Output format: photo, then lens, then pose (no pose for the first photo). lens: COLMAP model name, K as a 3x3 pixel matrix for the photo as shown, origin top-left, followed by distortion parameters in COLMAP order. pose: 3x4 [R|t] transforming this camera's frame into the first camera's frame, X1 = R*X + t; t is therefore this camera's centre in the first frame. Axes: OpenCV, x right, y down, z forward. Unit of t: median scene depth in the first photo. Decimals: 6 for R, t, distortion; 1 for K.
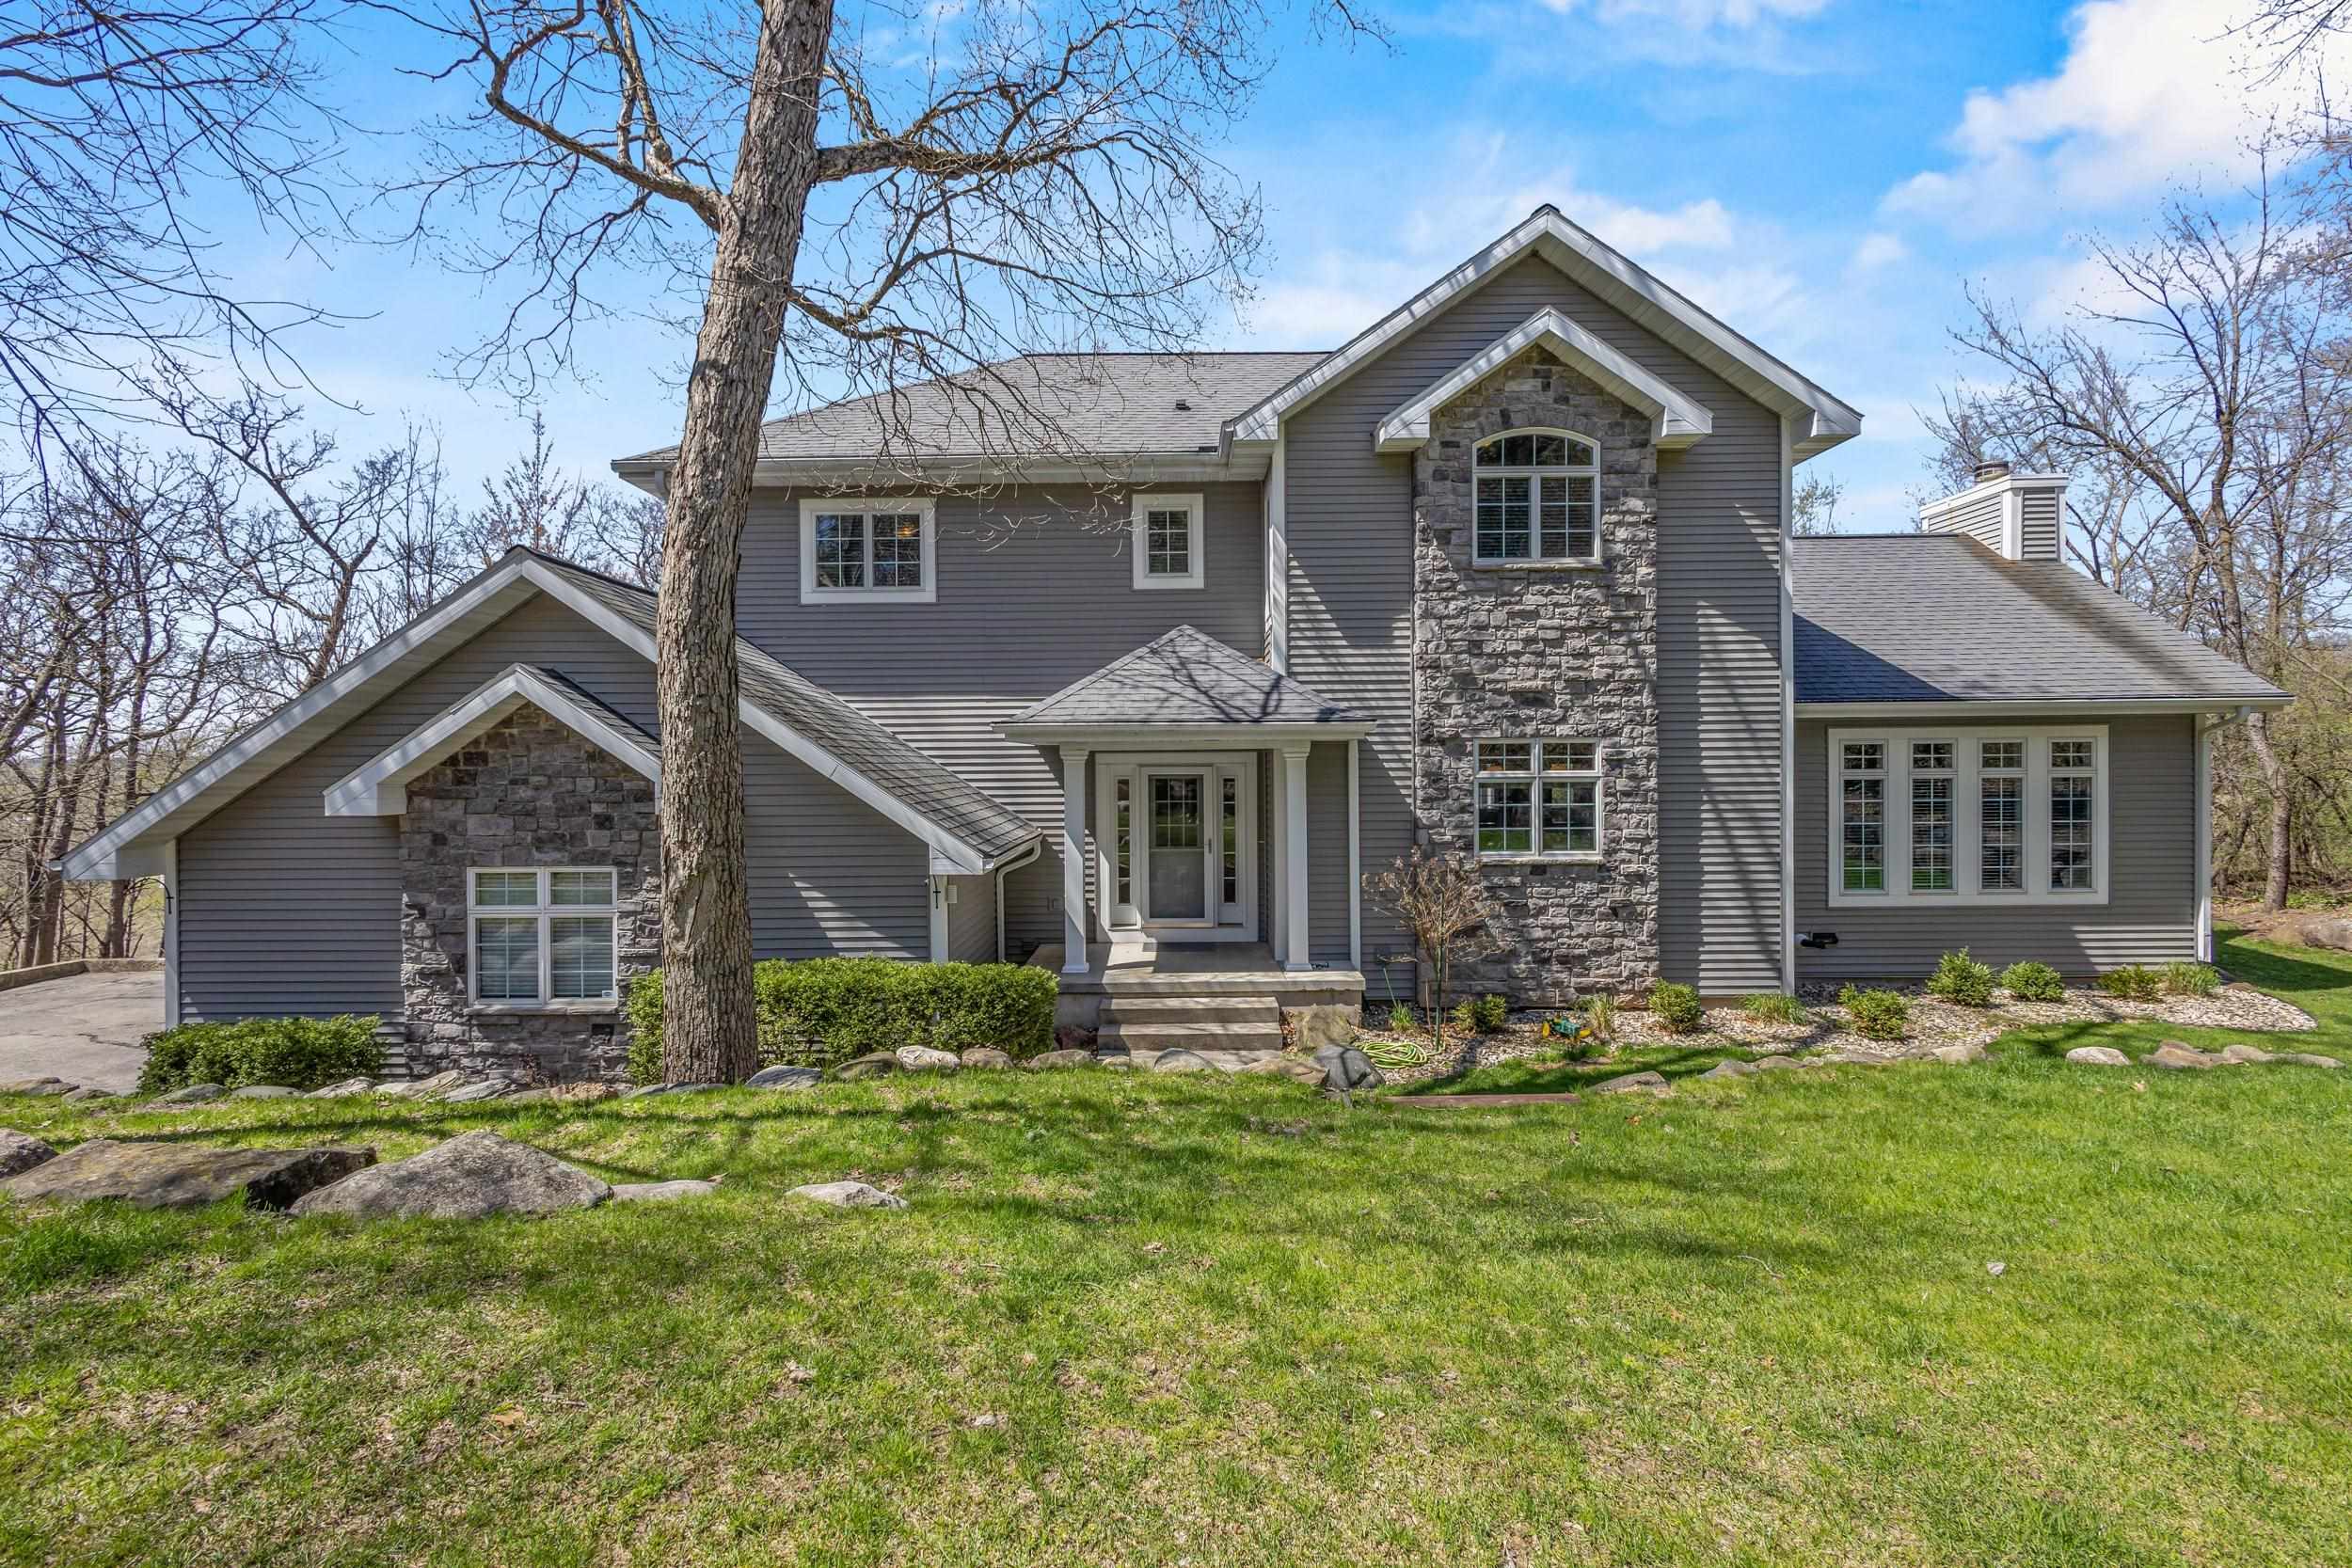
lens RADIAL K [[1083.6, 0, 1186.0], [0, 1083.6, 776.5], [0, 0, 1]] dist [0.010155, -0.000177]
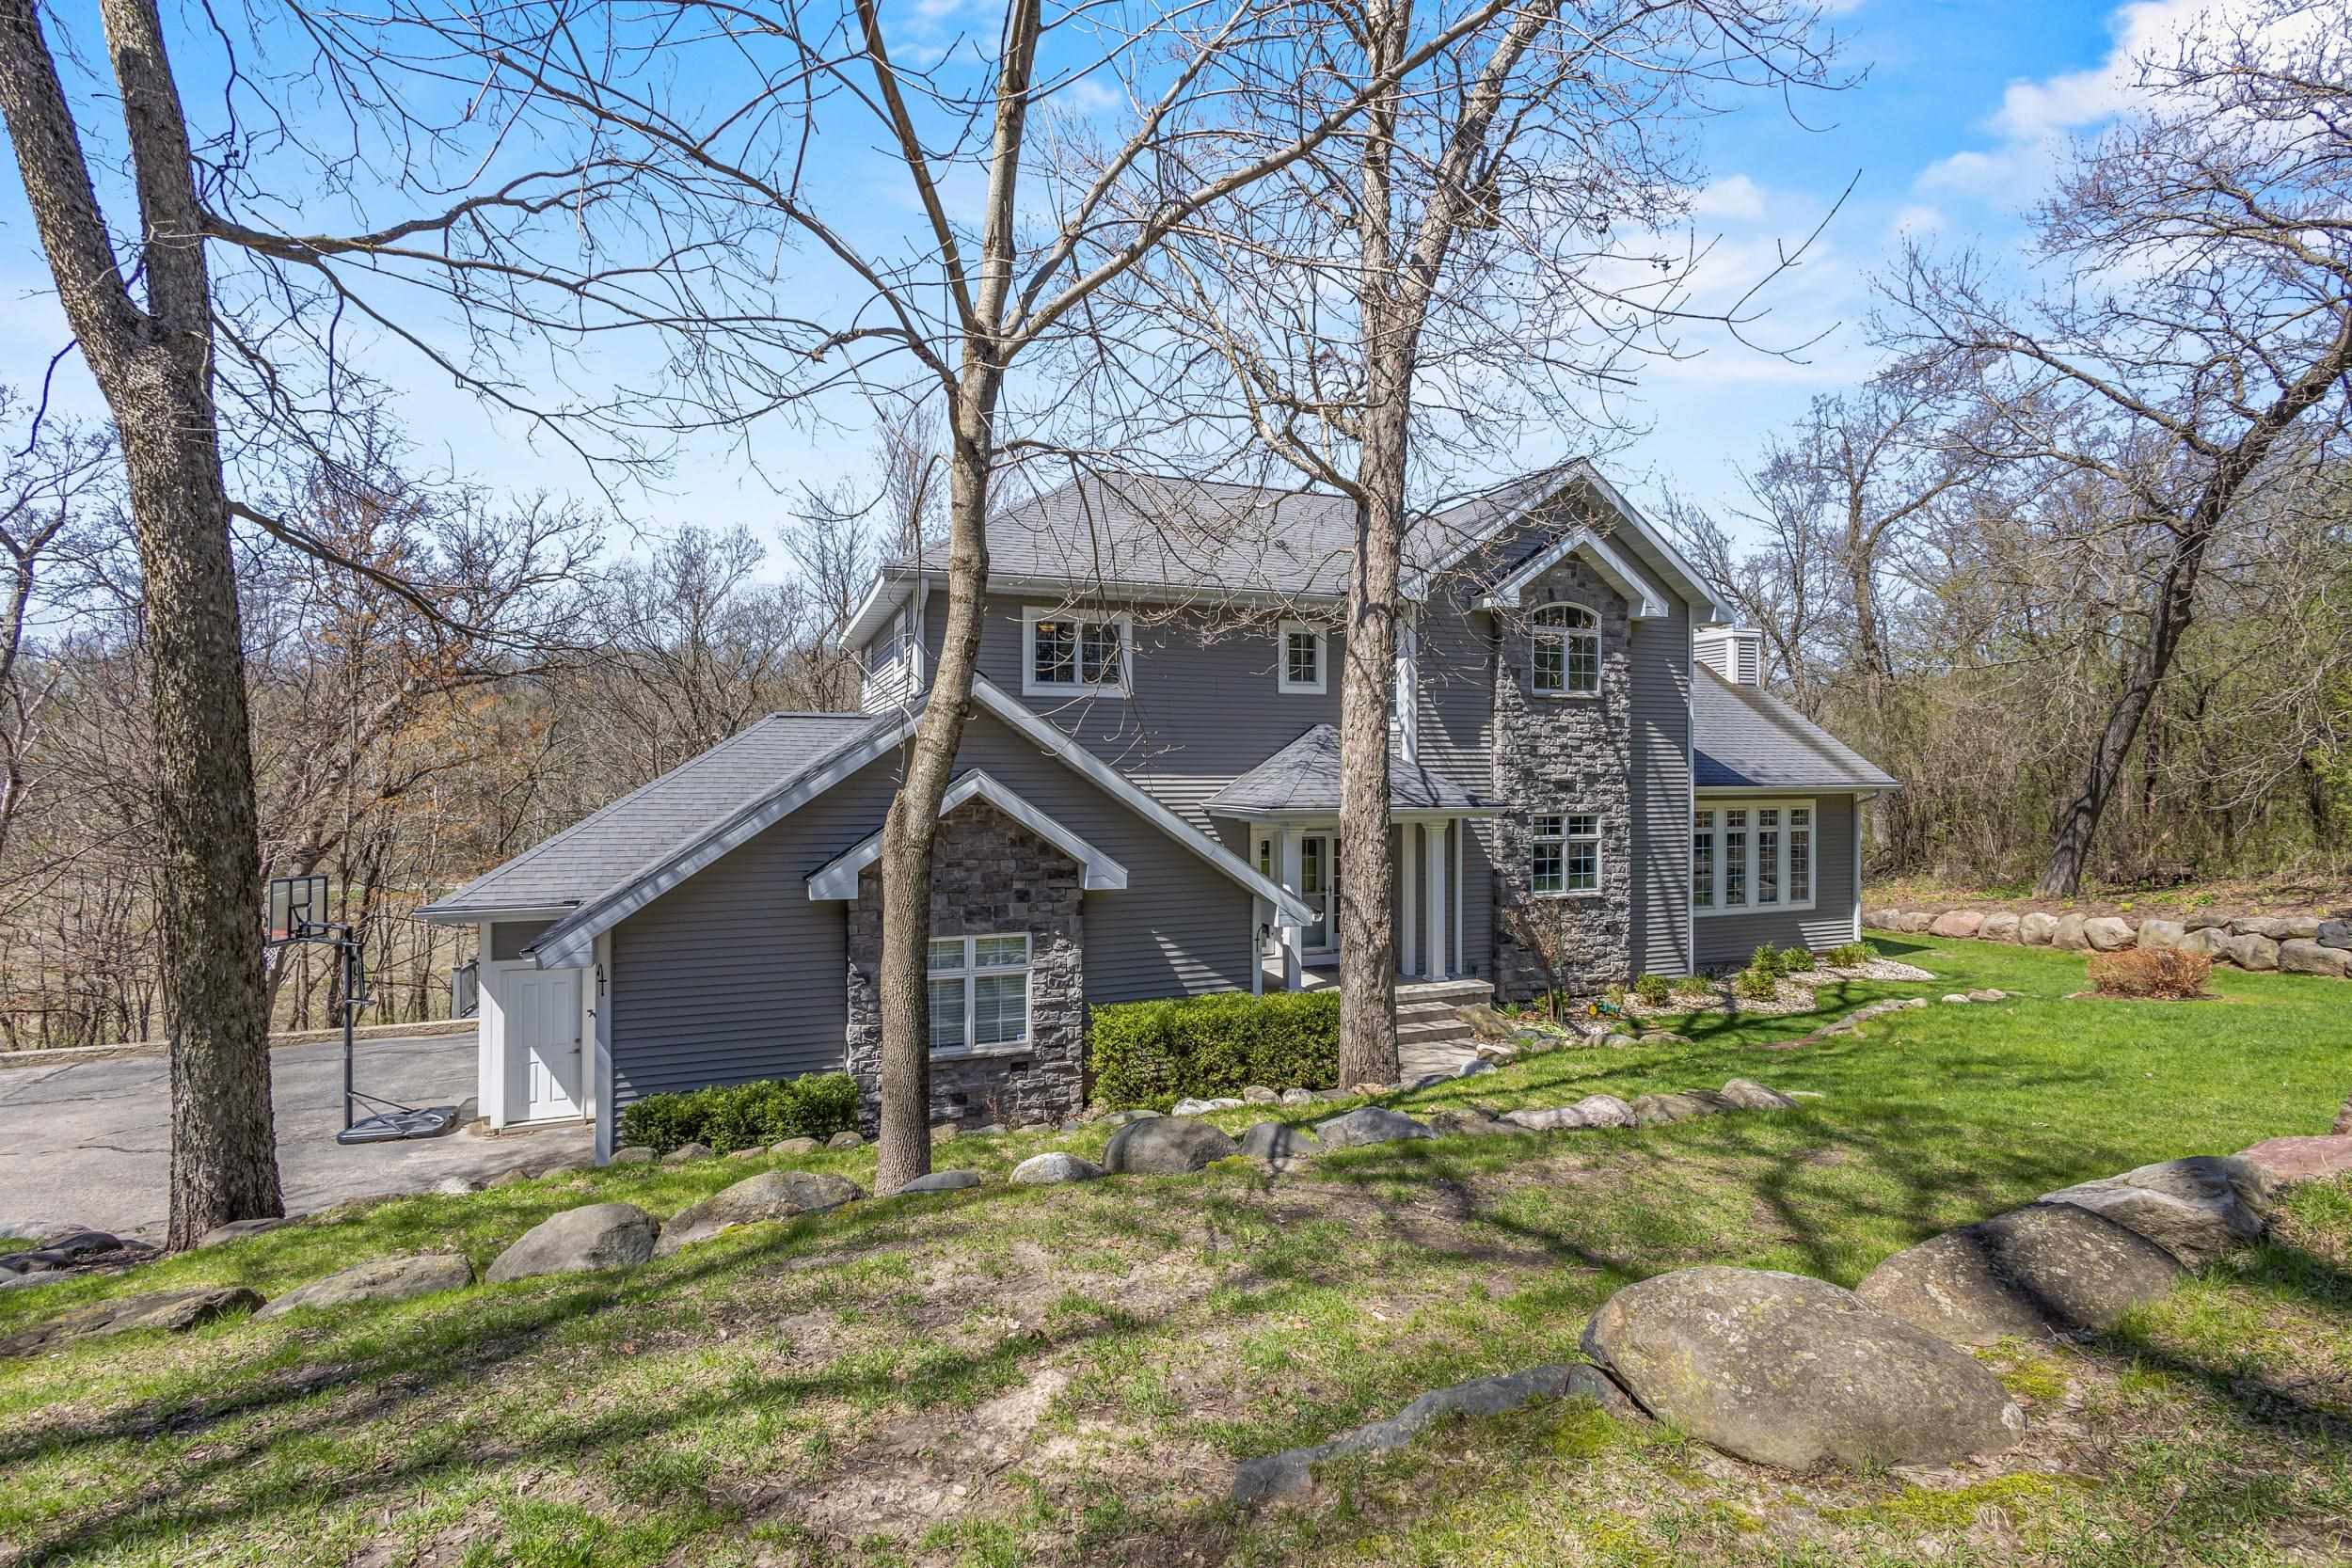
lens RADIAL K [[1083.6, 0, 1210.9], [0, 1083.6, 783.4], [0, 0, 1]] dist [0.010155, -0.000177]
pose [[0.923686, 0.005270, 0.383115, -0.684678], [-0.005295, 0.999985, -0.000990, -0.071536], [-0.383115, -0.001114, 0.923700, -0.172712]]
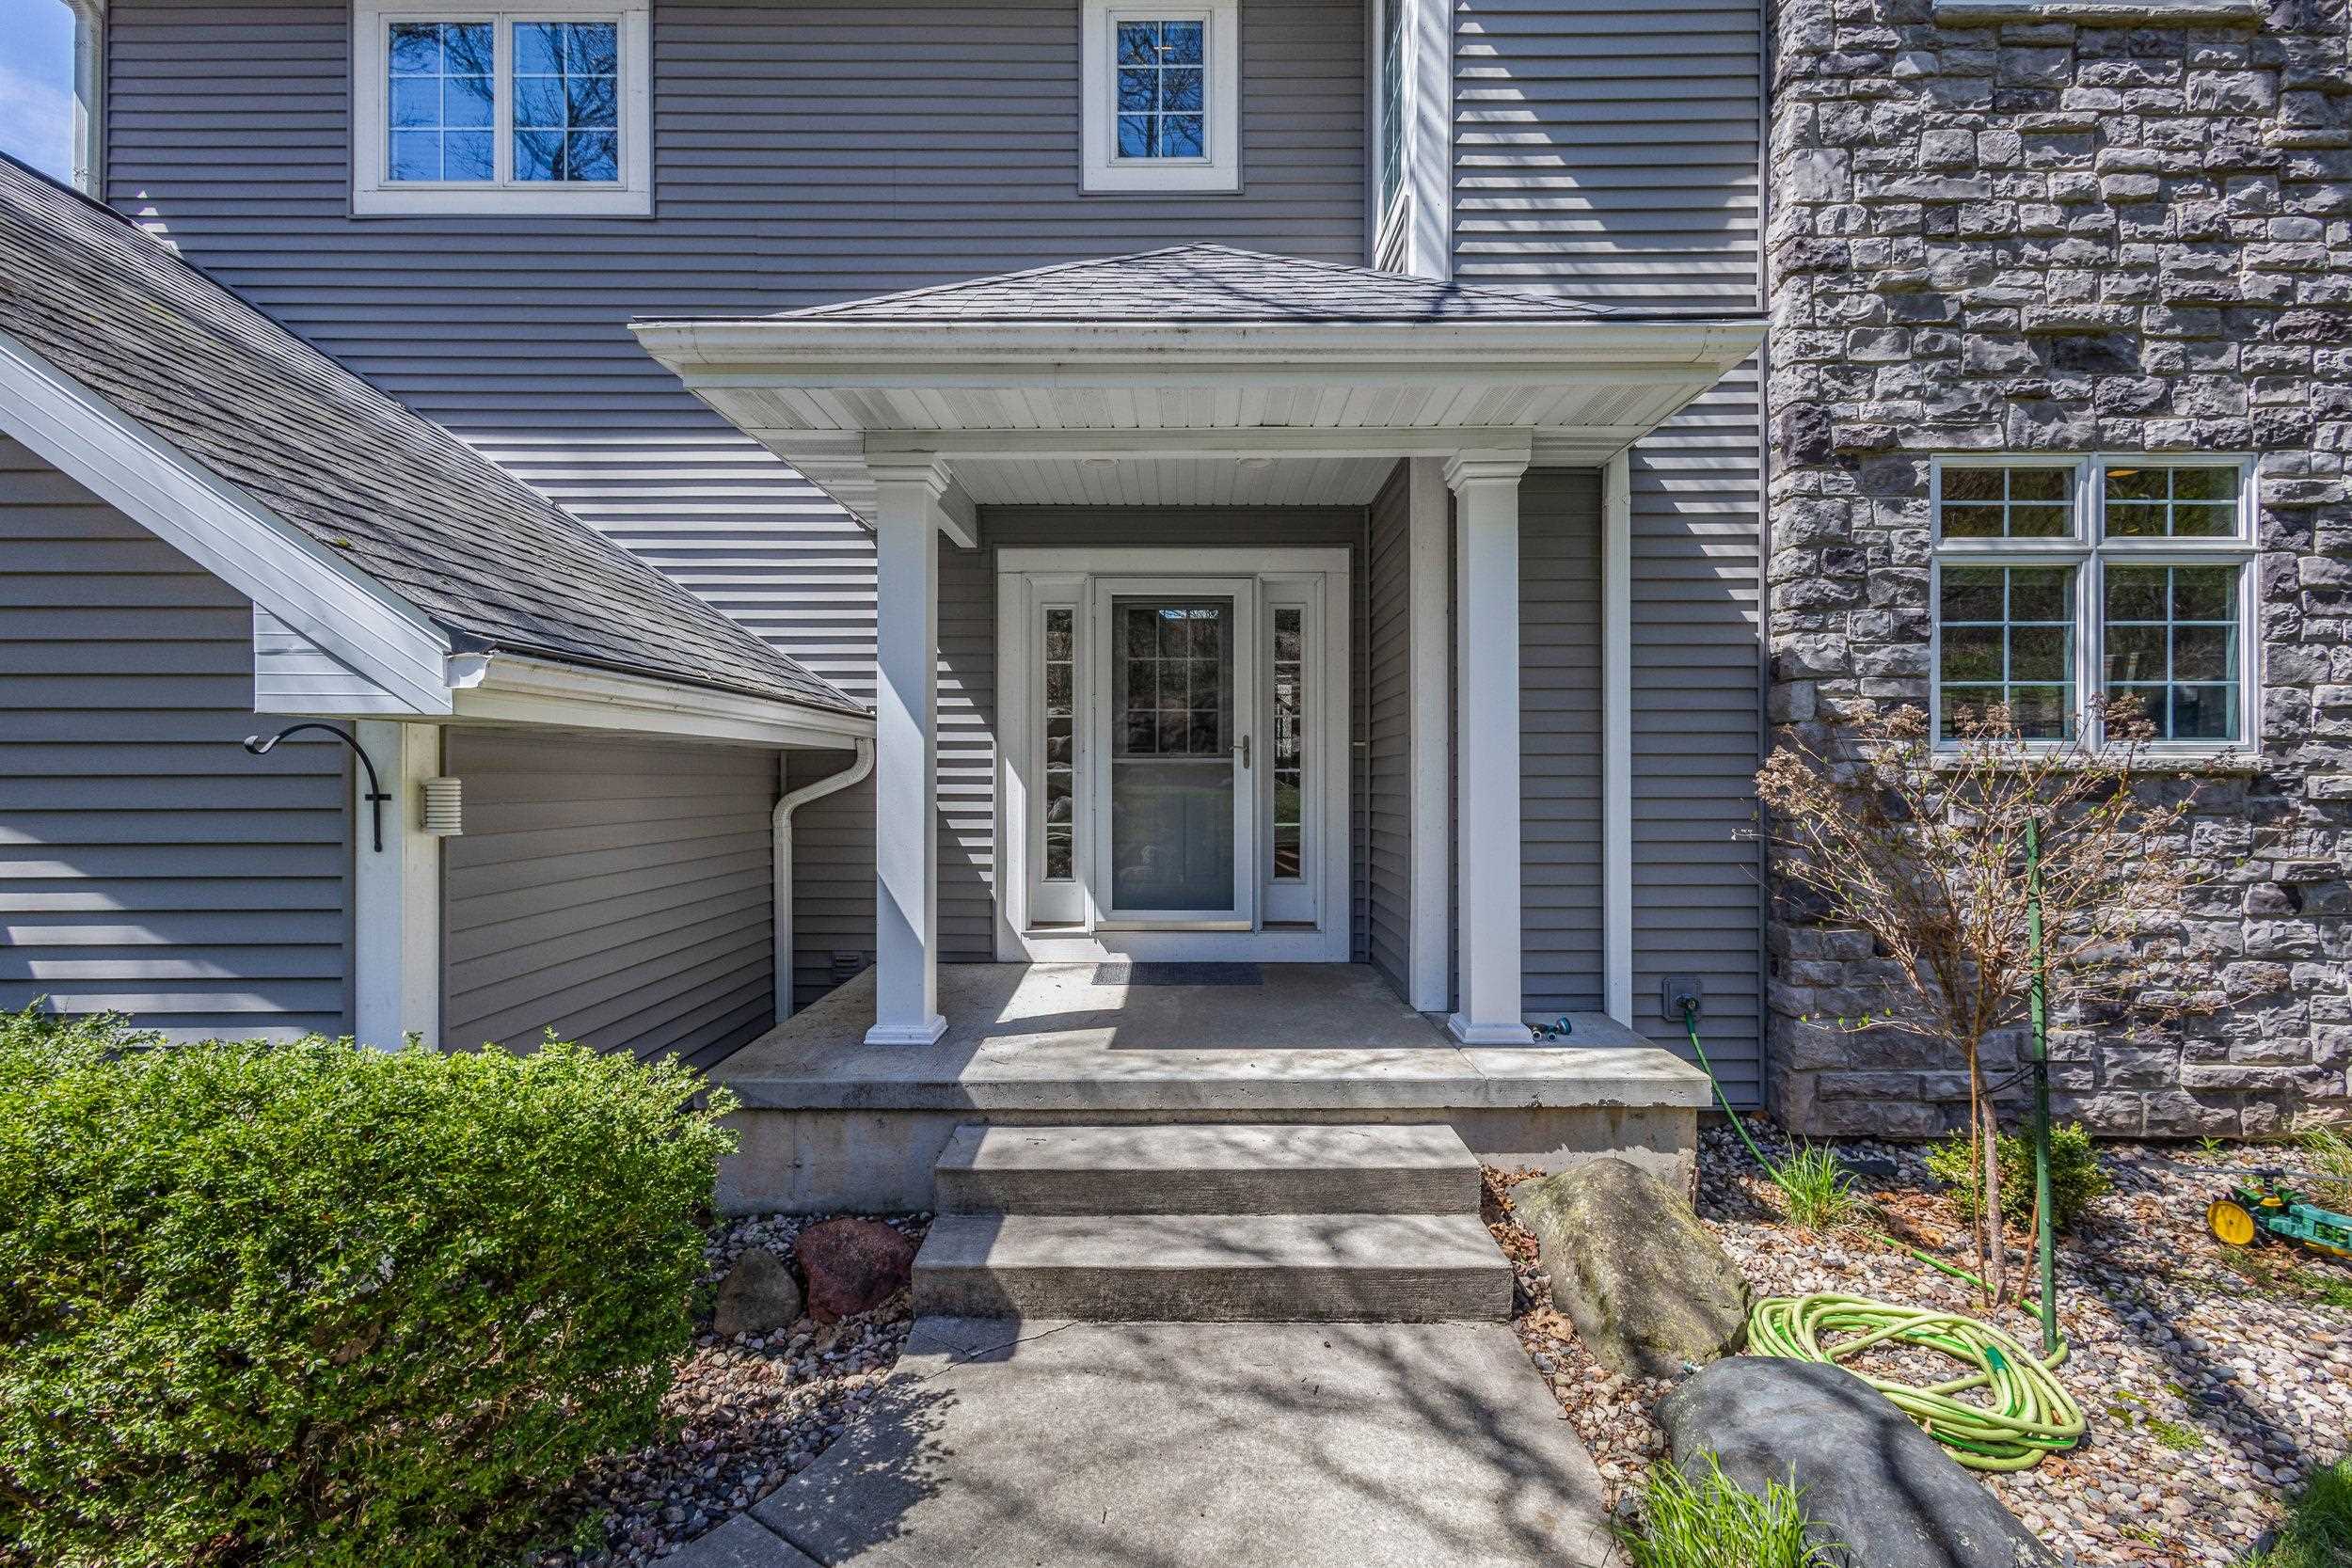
lens RADIAL K [[1083.6, 0, 1183.9], [0, 1083.6, 779.6], [0, 0, 1]] dist [0.010155, -0.000177]
pose [[0.999973, 0.007056, 0.002231, -0.006388], [-0.007034, 0.999927, -0.009786, 0.089546], [-0.002300, 0.009770, 0.999950, 0.606400]]
